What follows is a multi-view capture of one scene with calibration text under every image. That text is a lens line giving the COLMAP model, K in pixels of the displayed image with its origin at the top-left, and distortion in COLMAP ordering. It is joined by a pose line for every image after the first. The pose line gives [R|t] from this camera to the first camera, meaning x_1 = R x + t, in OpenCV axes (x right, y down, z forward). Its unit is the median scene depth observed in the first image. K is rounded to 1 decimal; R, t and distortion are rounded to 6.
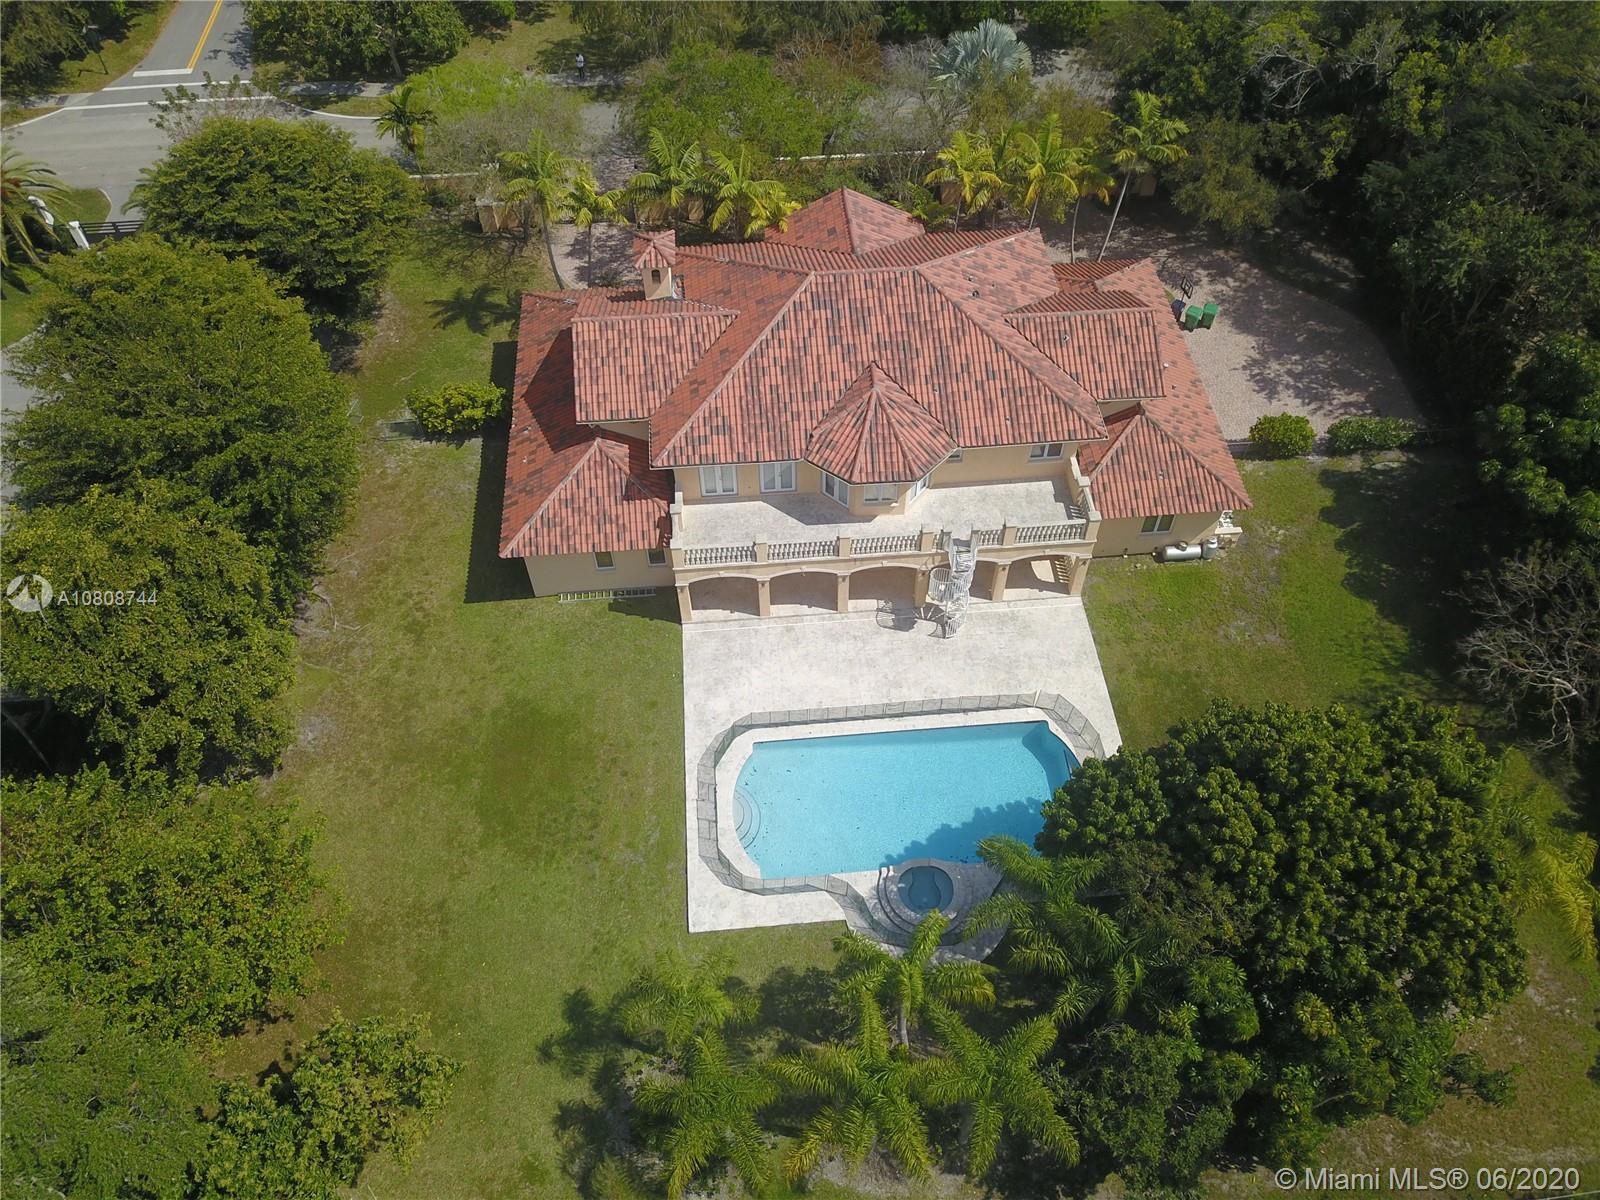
lens RADIAL K [[1186.1, 0, 800.0], [0, 1186.1, 600.0], [0, 0, 1]] dist [-0.022666, 0.005050]
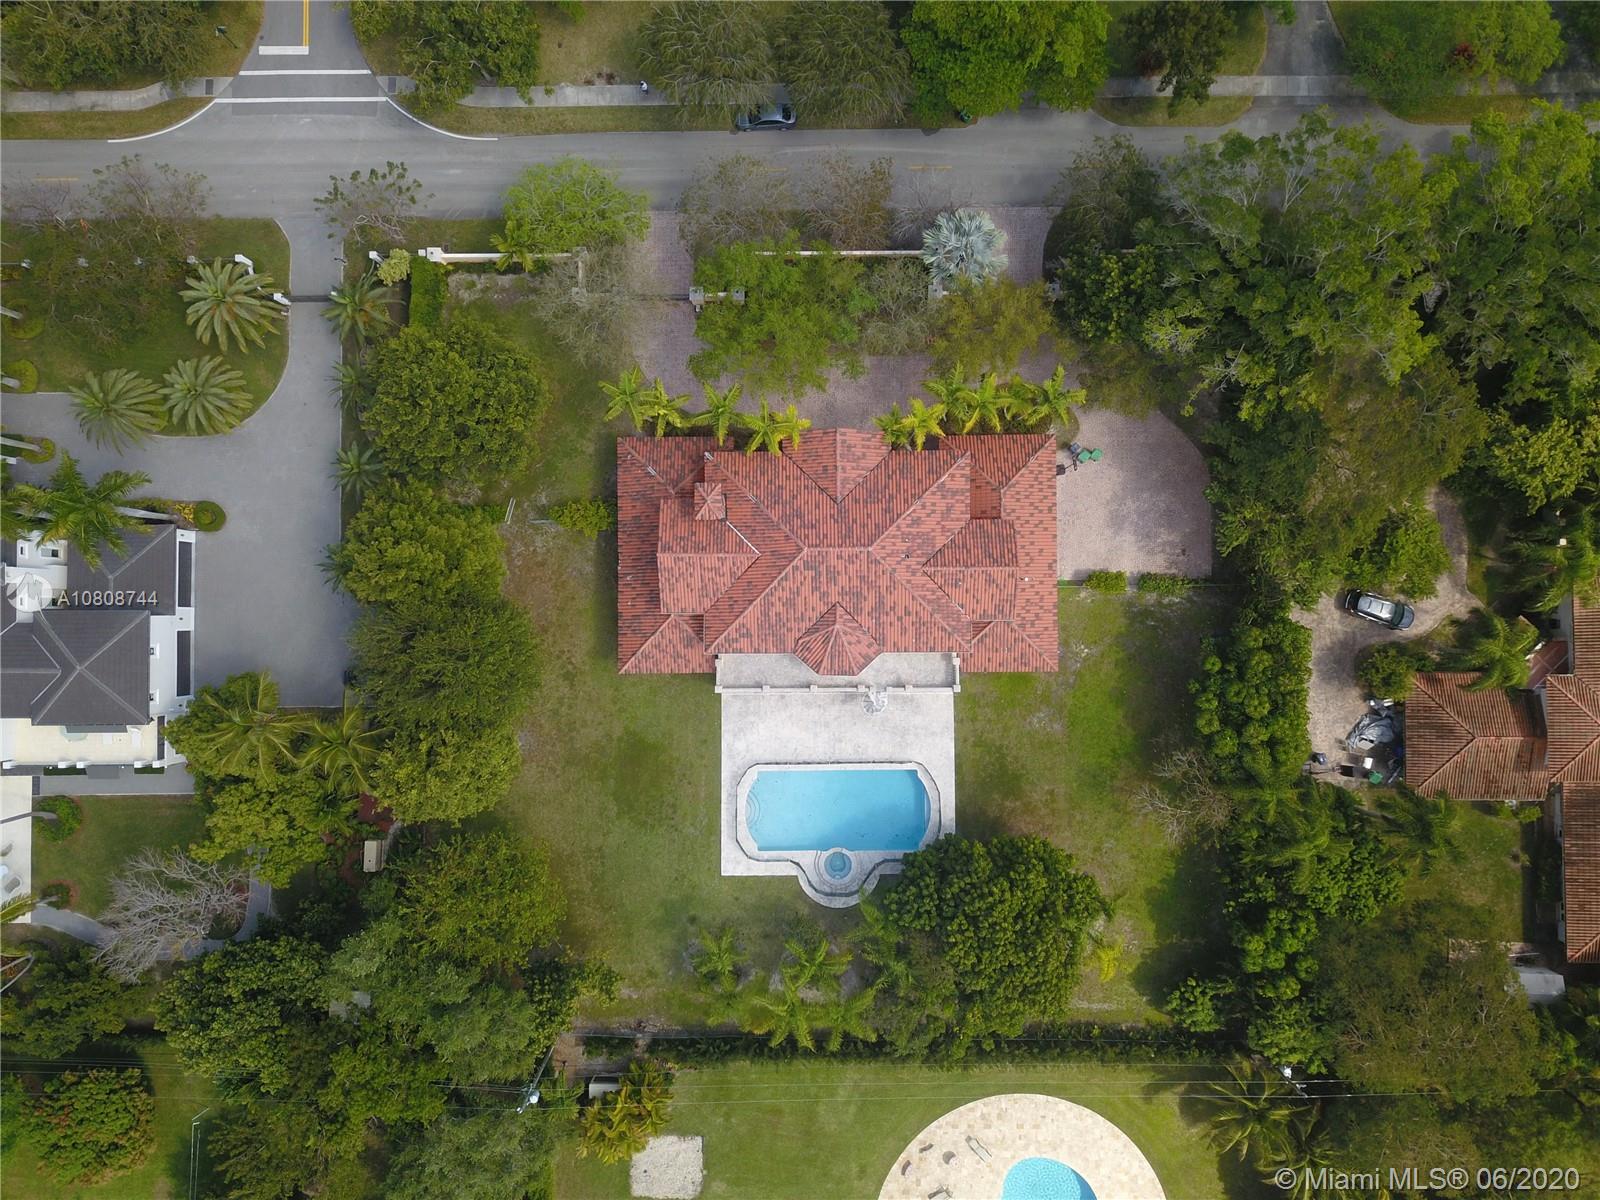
lens RADIAL K [[1186.1, 0, 800.0], [0, 1186.1, 600.0], [0, 0, 1]] dist [-0.022666, 0.005050]
pose [[0.996954, 0.076756, -0.013854, 0.031155], [-0.055525, 0.823184, 0.565053, -1.137578], [0.054775, -0.562563, 0.824938, -0.378286]]
